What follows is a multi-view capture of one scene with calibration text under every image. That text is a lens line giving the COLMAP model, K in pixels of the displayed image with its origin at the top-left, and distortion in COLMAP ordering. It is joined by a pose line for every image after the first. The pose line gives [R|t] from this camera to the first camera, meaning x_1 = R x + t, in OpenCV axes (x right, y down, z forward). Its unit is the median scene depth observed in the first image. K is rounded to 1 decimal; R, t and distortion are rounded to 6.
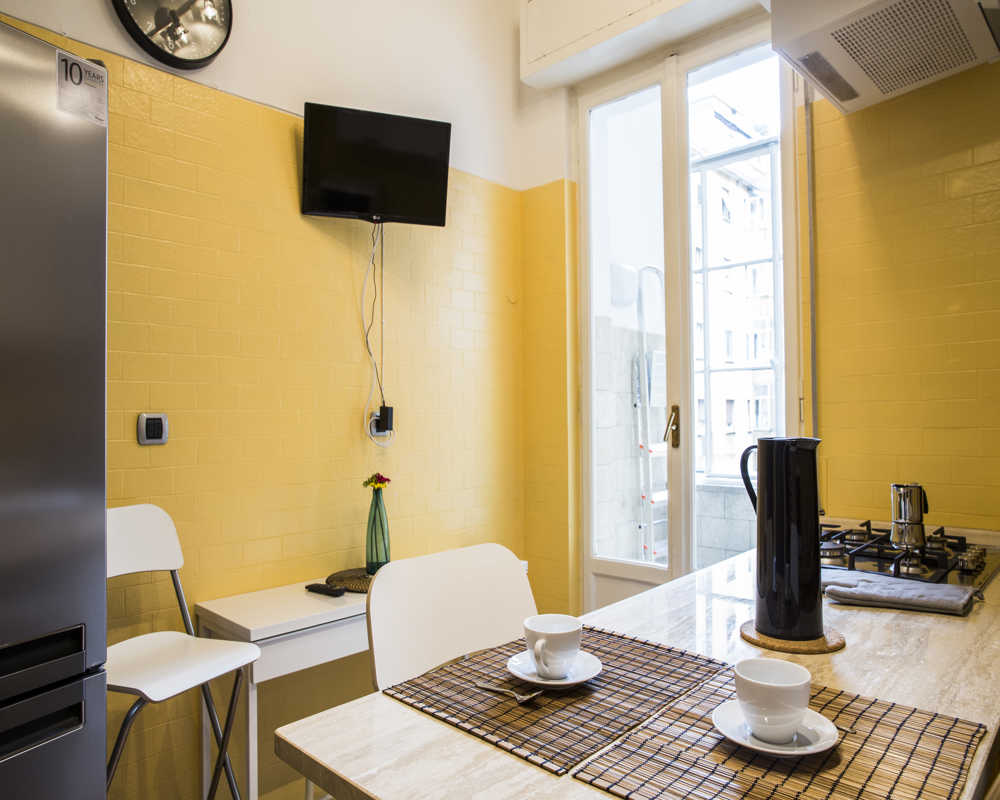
lens RADIAL K [[690.7, 0, 500.3], [0, 690.7, 414.1], [0, 0, 1]] dist [-0.003770, -0.001964]
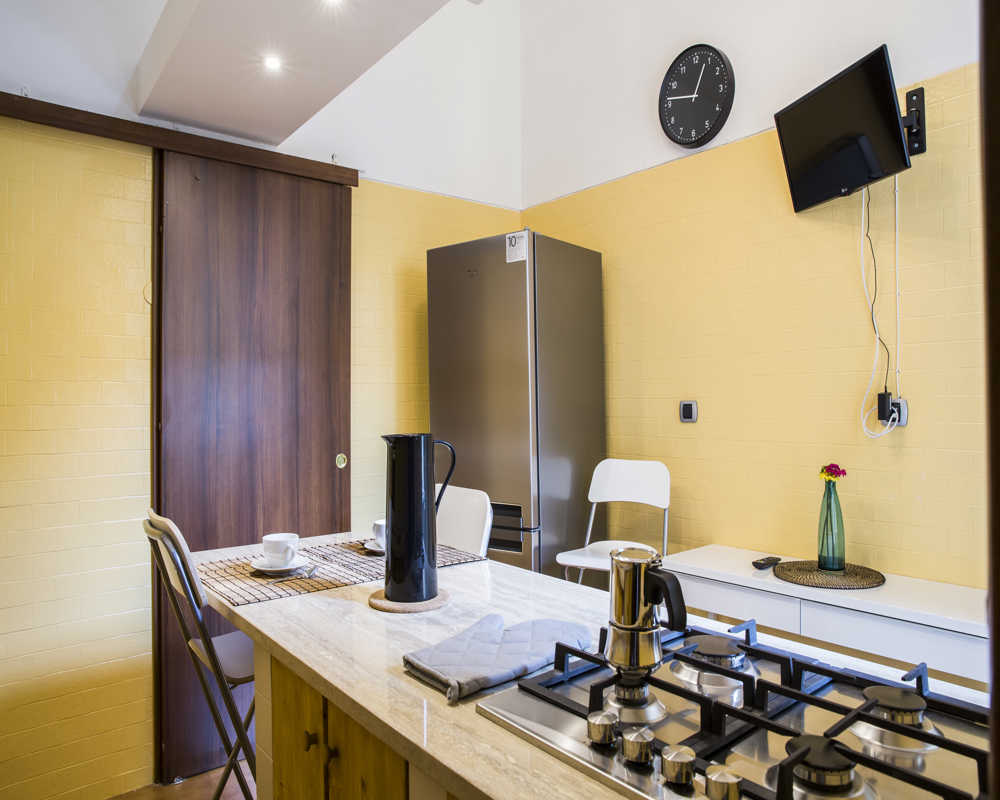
lens RADIAL K [[688.7, 0, 500.0], [0, 688.7, 400.0], [0, 0, 1]] dist [0.001397, -0.000172]
pose [[-0.111020, 0.004758, -0.993807, 0.947535], [0.008481, 0.999957, 0.003840, -0.010385], [0.993782, -0.008003, -0.111055, 0.764401]]
